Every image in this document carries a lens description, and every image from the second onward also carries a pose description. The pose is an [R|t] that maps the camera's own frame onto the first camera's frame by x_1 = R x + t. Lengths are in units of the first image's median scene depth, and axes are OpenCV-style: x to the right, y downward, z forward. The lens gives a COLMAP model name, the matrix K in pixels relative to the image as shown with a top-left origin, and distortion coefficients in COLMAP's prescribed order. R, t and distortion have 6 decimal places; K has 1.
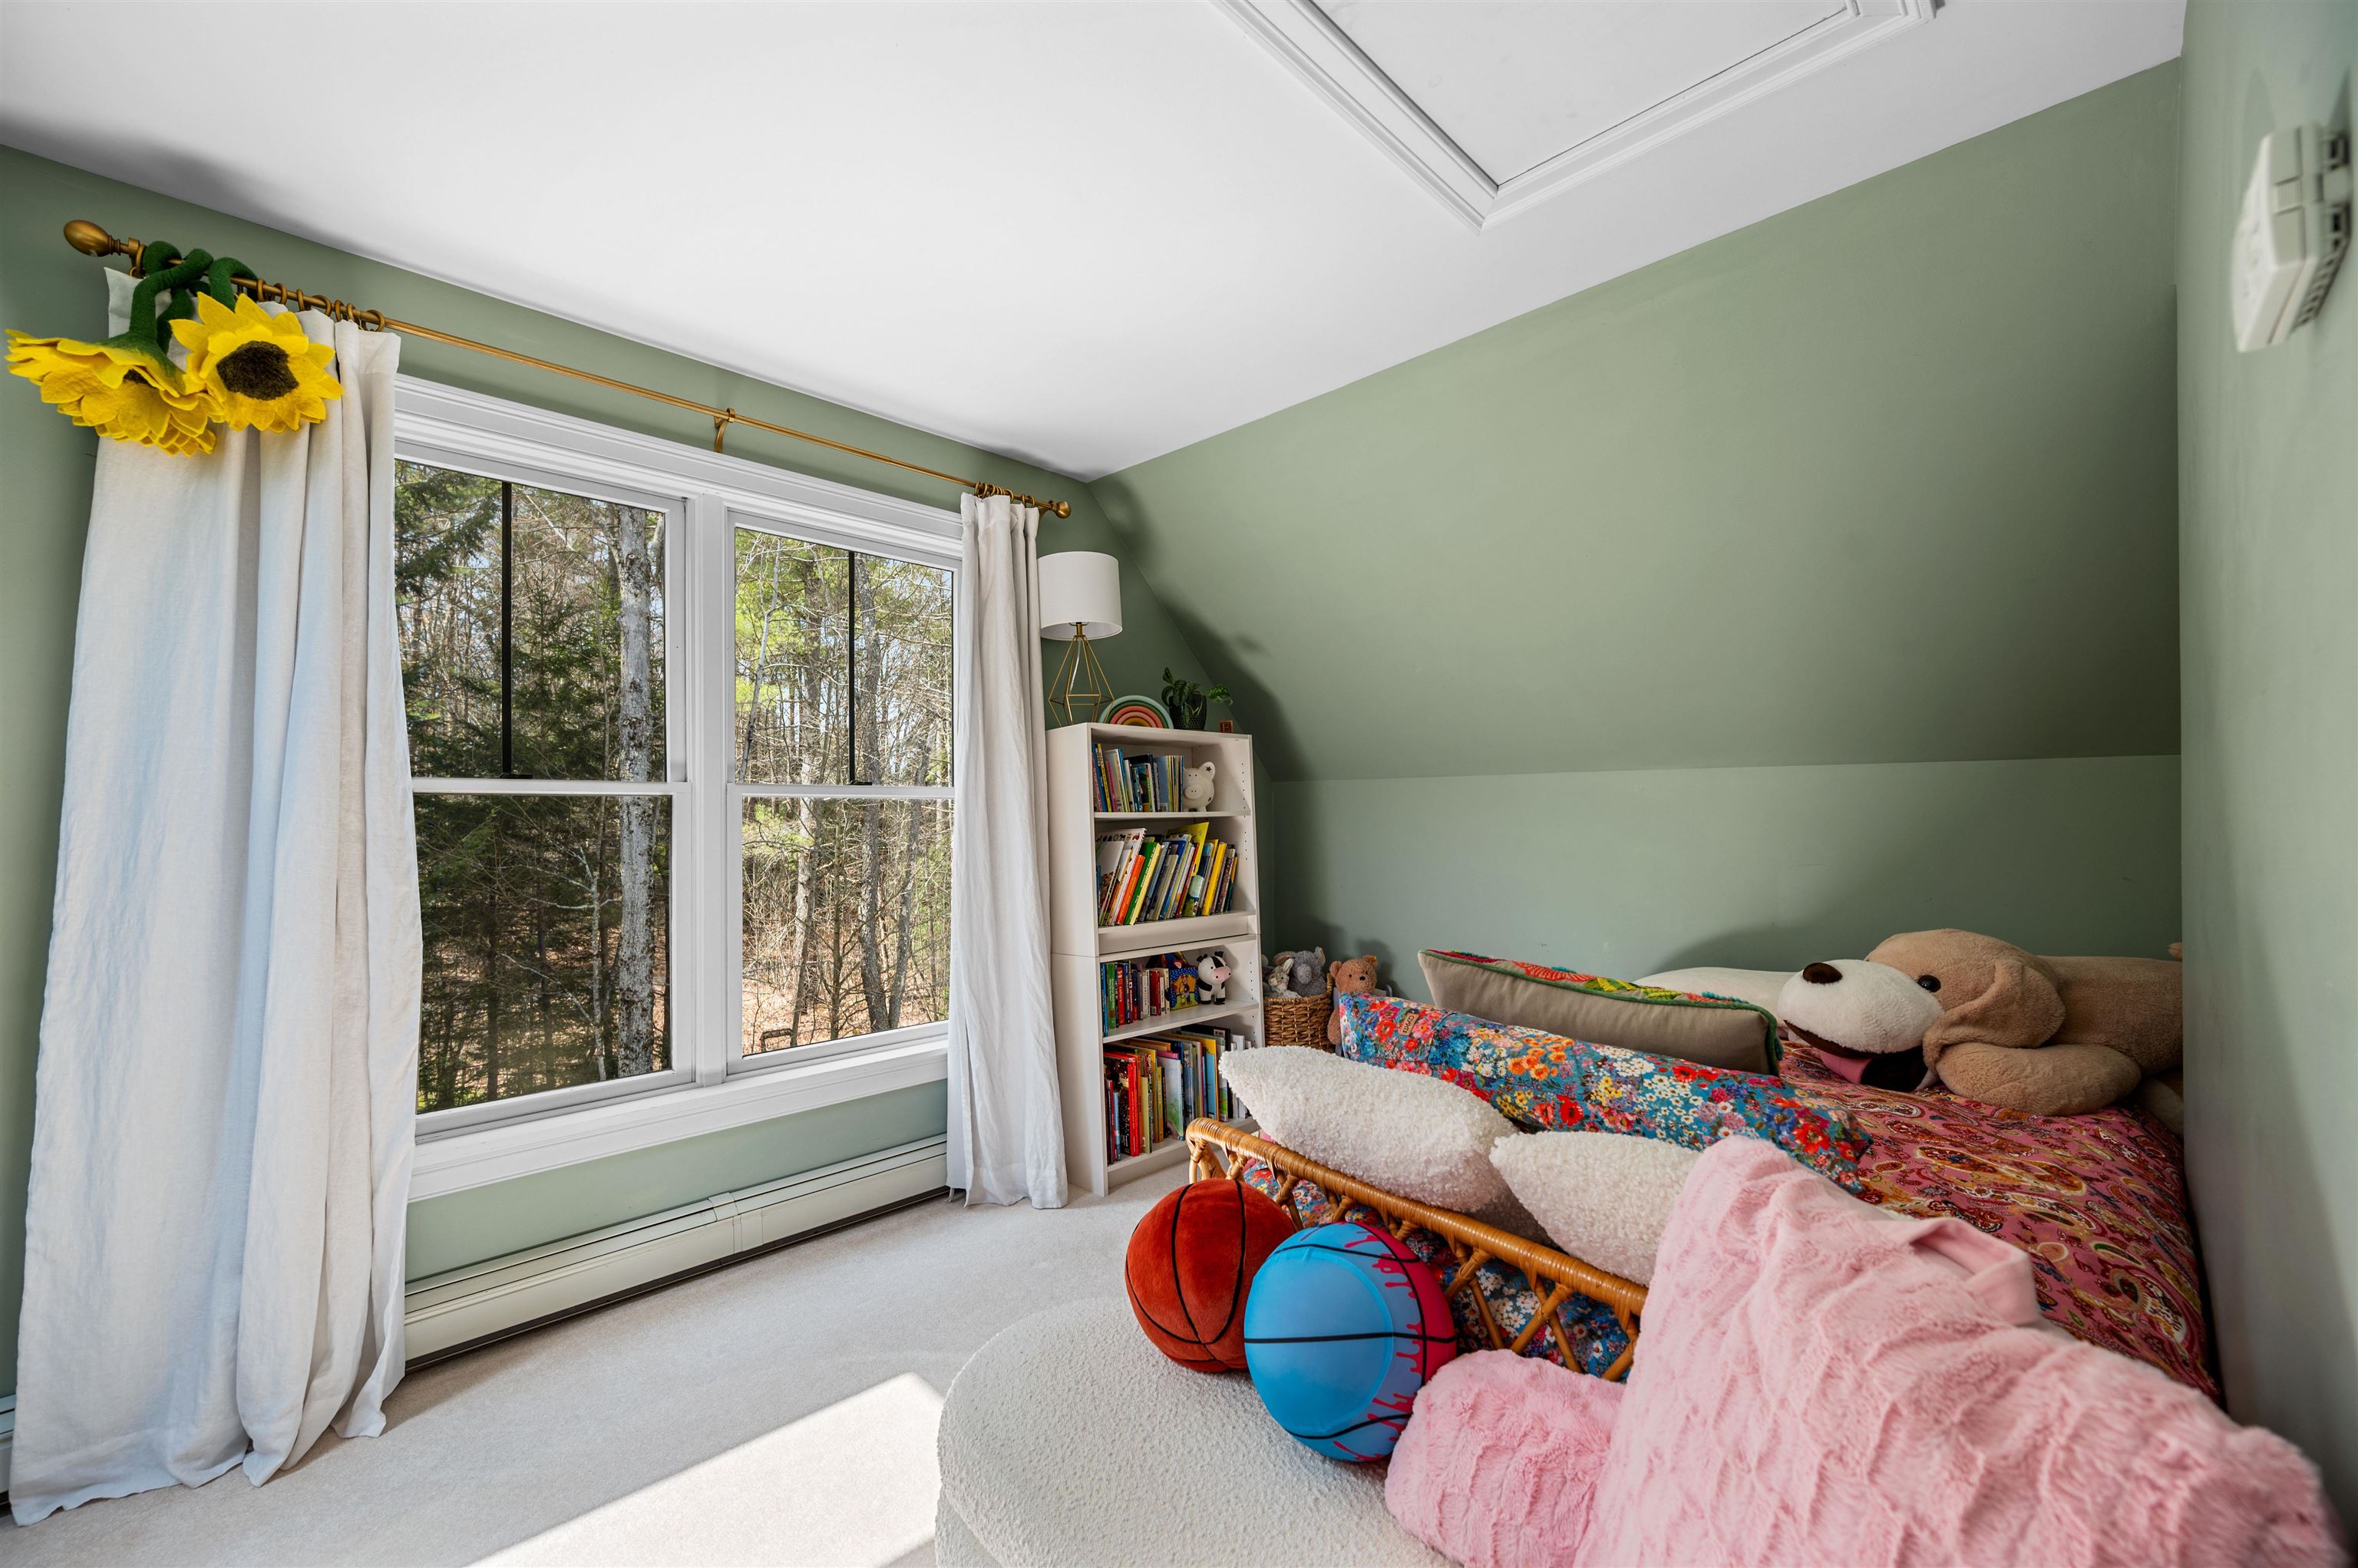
lens RADIAL K [[931.6, 0, 1176.0], [0, 931.6, 811.4], [0, 0, 1]] dist [-0.000387, 0.000205]
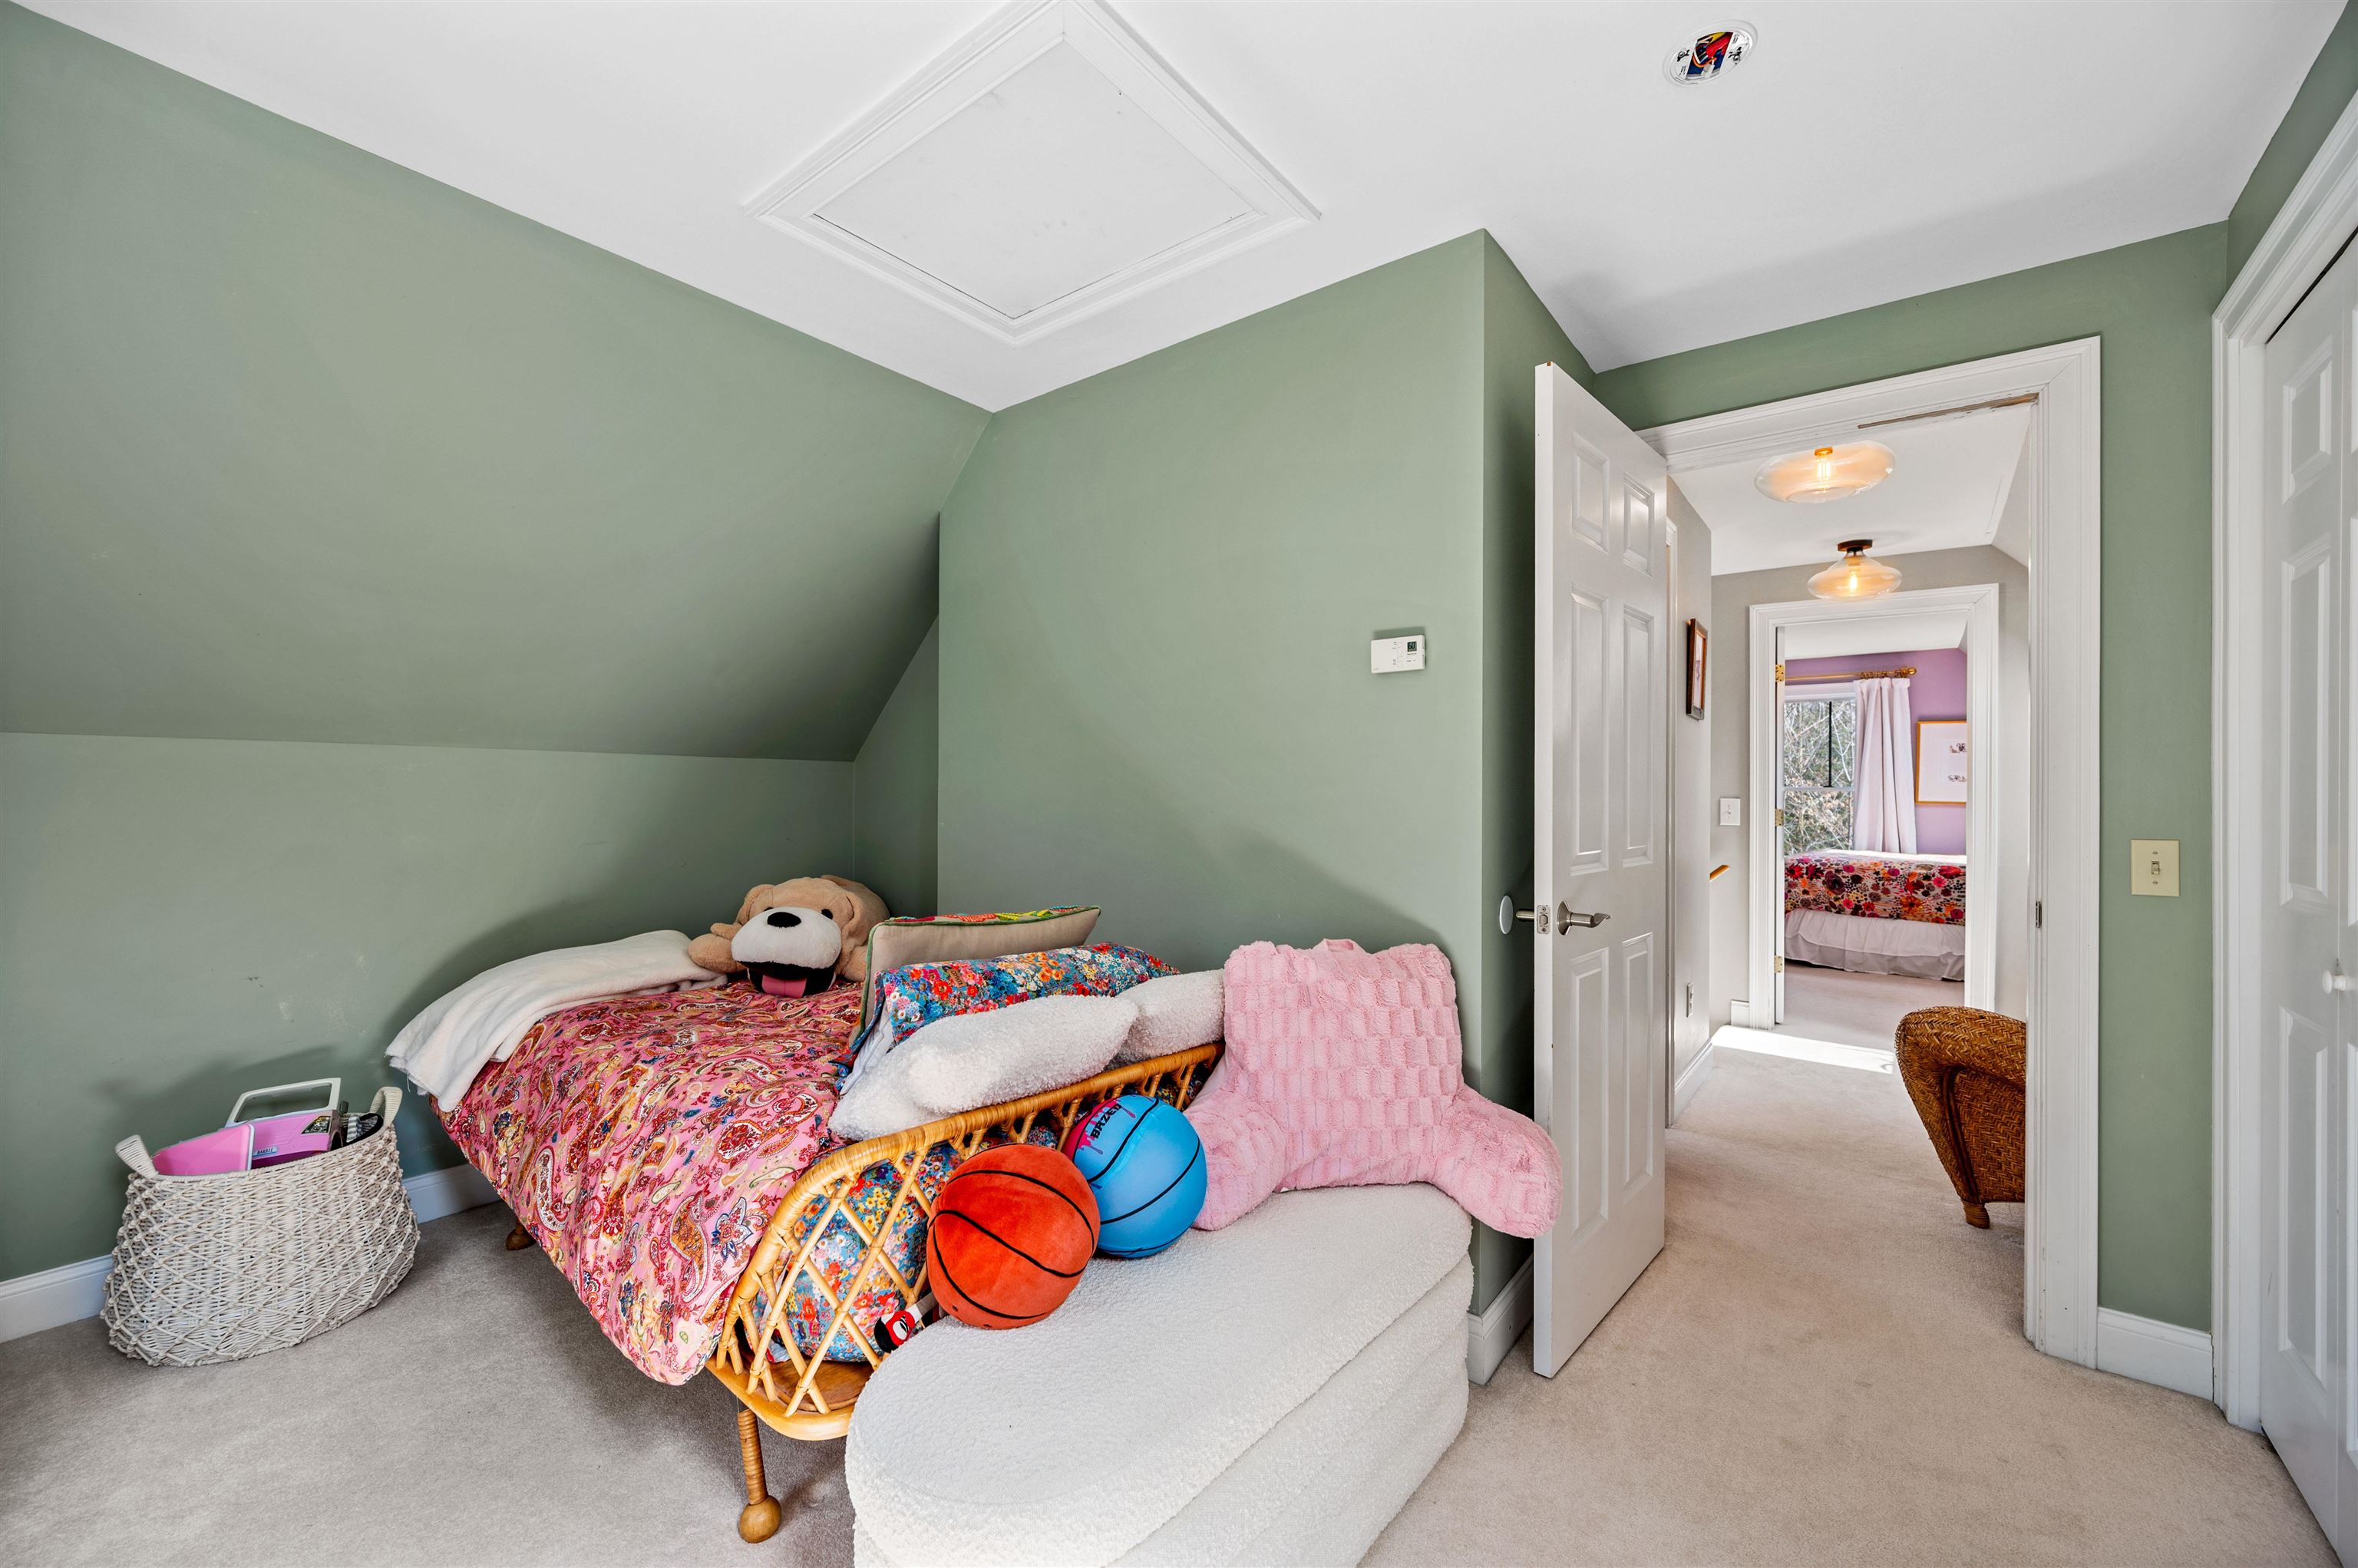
lens RADIAL K [[936.7, 0, 1179.0], [0, 936.7, 784.0], [0, 0, 1]] dist [-0.000974, -0.000063]
pose [[-0.133553, 0.010832, 0.990982, -2.514839], [0.001552, 0.999941, -0.010721, -0.000412], [-0.991040, 0.000106, -0.133562, 2.339244]]
